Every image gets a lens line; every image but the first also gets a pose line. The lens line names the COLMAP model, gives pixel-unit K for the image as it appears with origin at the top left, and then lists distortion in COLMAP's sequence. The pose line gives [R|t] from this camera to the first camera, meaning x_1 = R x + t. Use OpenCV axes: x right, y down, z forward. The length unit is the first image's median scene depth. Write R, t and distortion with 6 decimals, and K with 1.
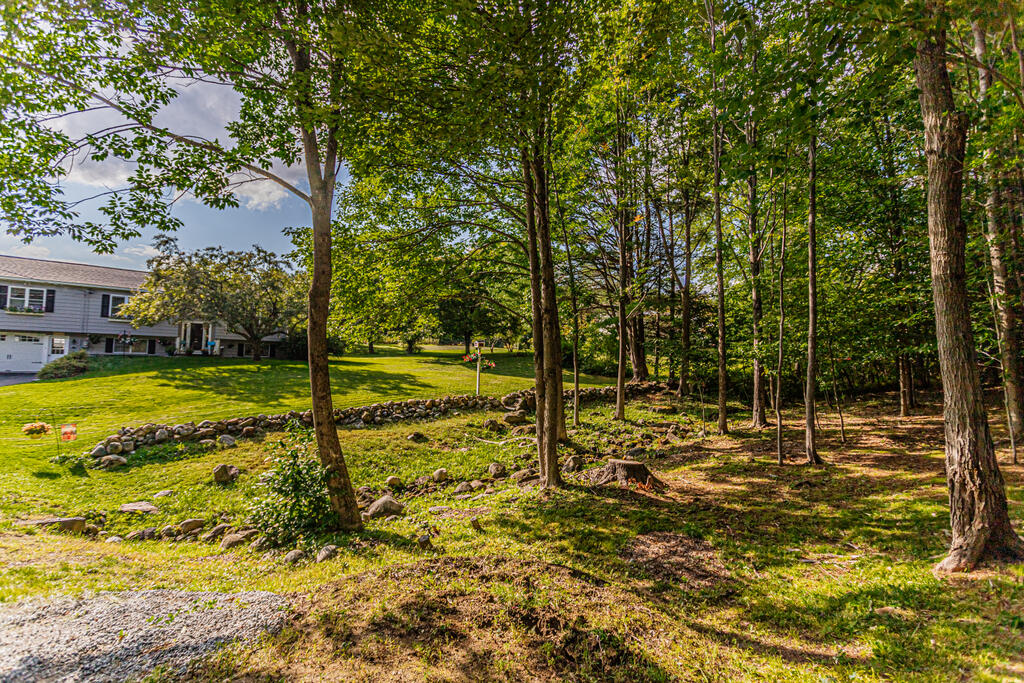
lens RADIAL K [[481.7, 0, 512.0], [0, 481.7, 341.5], [0, 0, 1]] dist [0.001084, 0.000161]
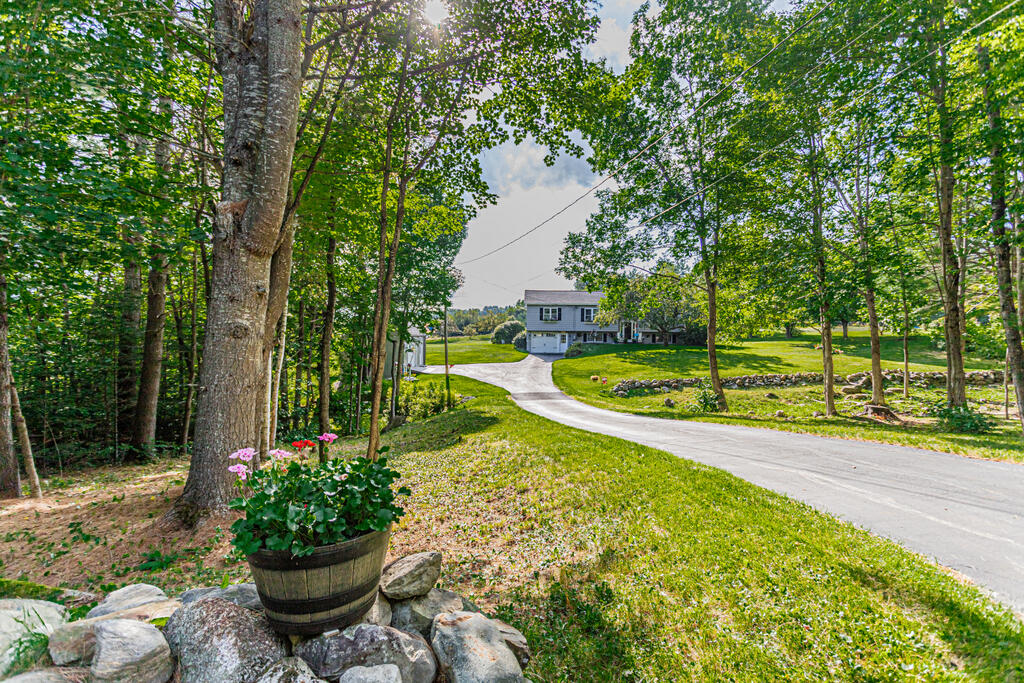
lens RADIAL K [[481.7, 0, 512.0], [0, 481.7, 341.5], [0, 0, 1]] dist [0.001084, 0.000161]
pose [[0.725313, -0.008516, -0.688367, 0.202019], [0.038088, 0.998888, 0.027775, -0.046121], [0.687365, -0.046364, 0.724831, -0.545320]]
